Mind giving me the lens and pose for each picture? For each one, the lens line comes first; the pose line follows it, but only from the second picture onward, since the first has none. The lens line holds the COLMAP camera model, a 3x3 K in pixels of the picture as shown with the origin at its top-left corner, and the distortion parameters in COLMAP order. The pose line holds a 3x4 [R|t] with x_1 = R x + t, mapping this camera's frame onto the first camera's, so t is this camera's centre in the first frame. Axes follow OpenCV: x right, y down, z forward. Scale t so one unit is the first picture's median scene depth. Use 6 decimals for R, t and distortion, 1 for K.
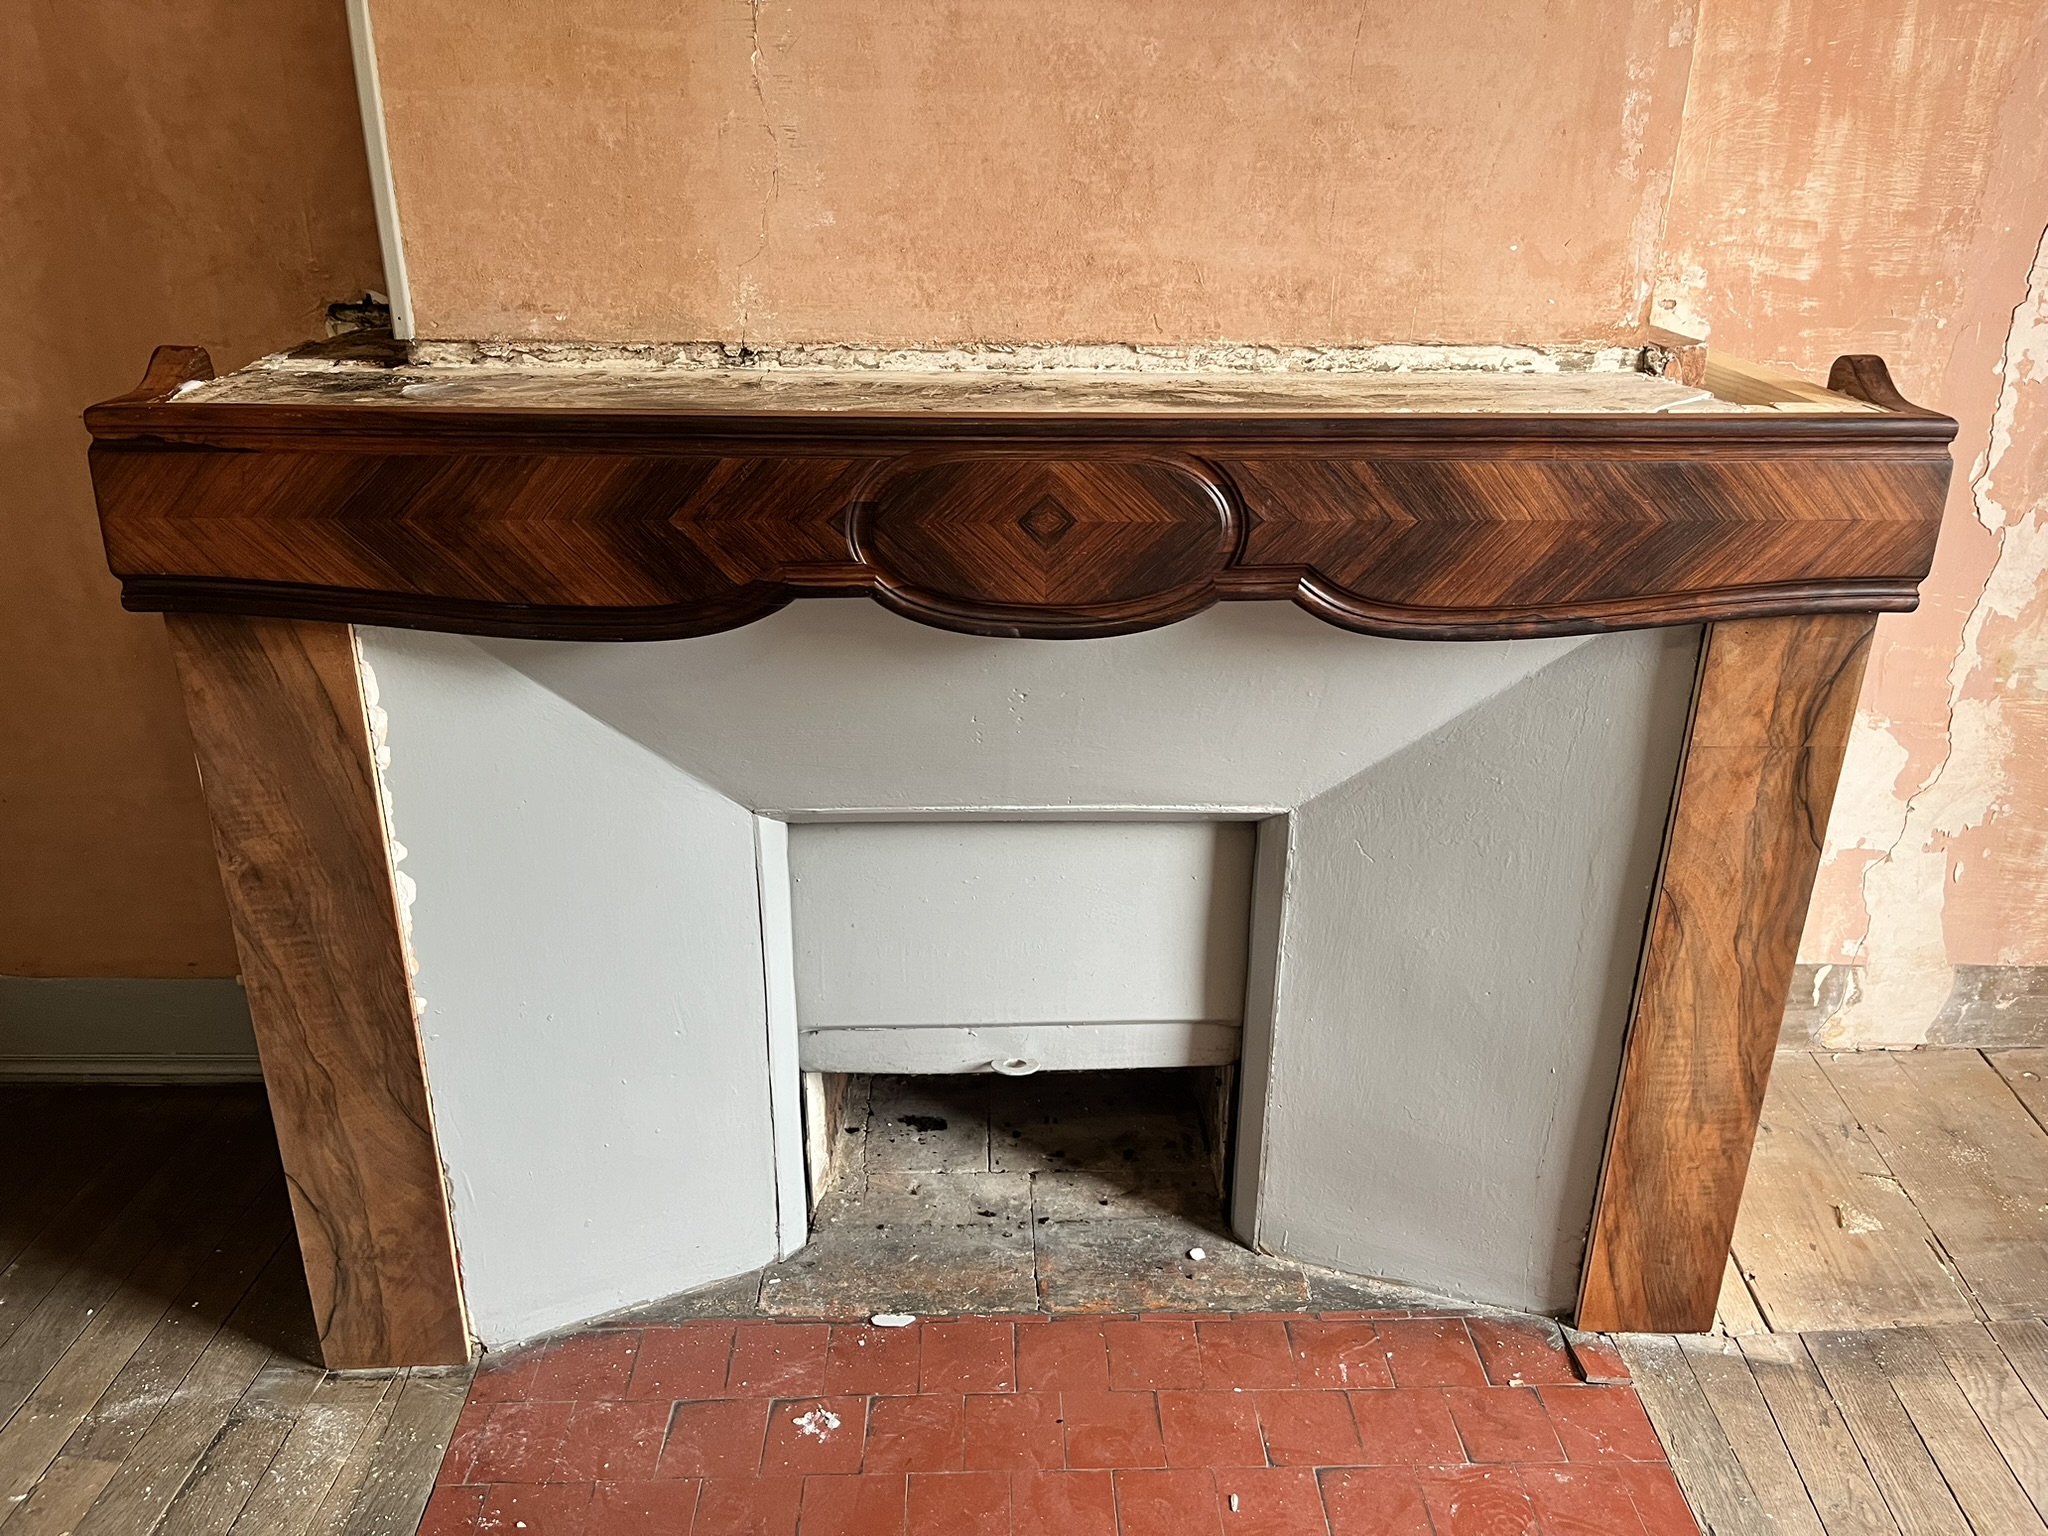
lens RADIAL K [[1549.7, 0, 1031.9], [0, 1549.7, 767.4], [0, 0, 1]] dist [0.089778, -0.124199]
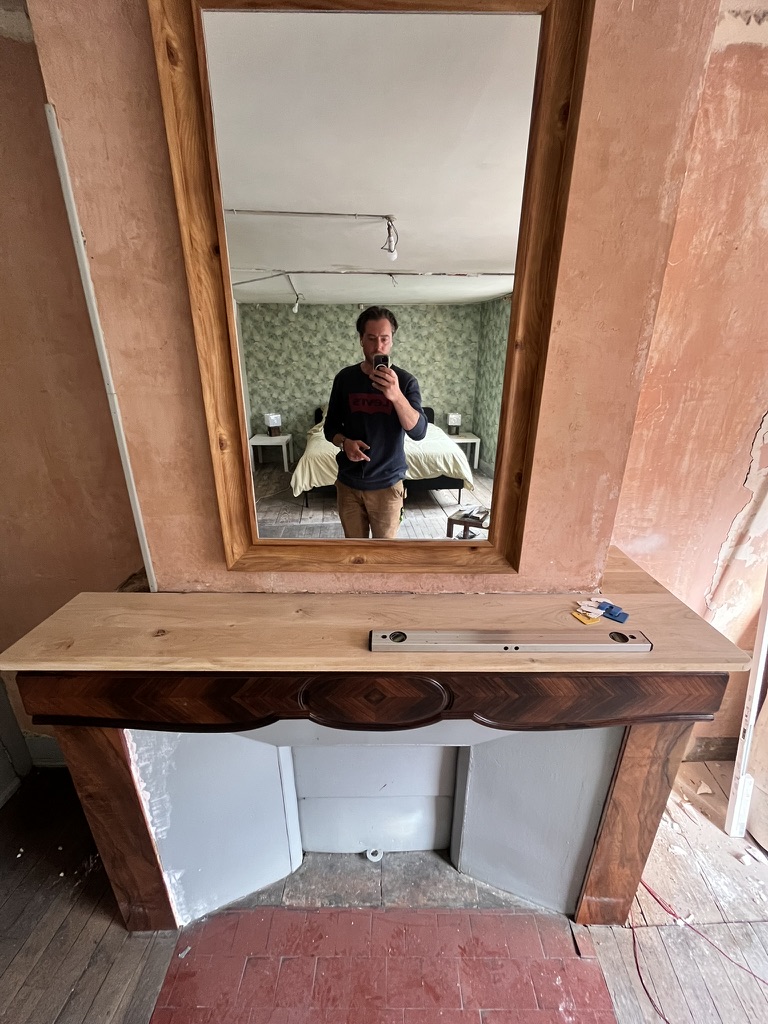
lens RADIAL K [[413.7, 0, 384.0], [0, 413.7, 512.0], [0, 0, 1]] dist [-0.001869, 0.000452]
pose [[0.999097, 0.003960, -0.042301, 0.042241], [-0.006139, 0.998653, -0.051516, -0.350505], [0.042040, 0.051729, 0.997776, 0.244883]]
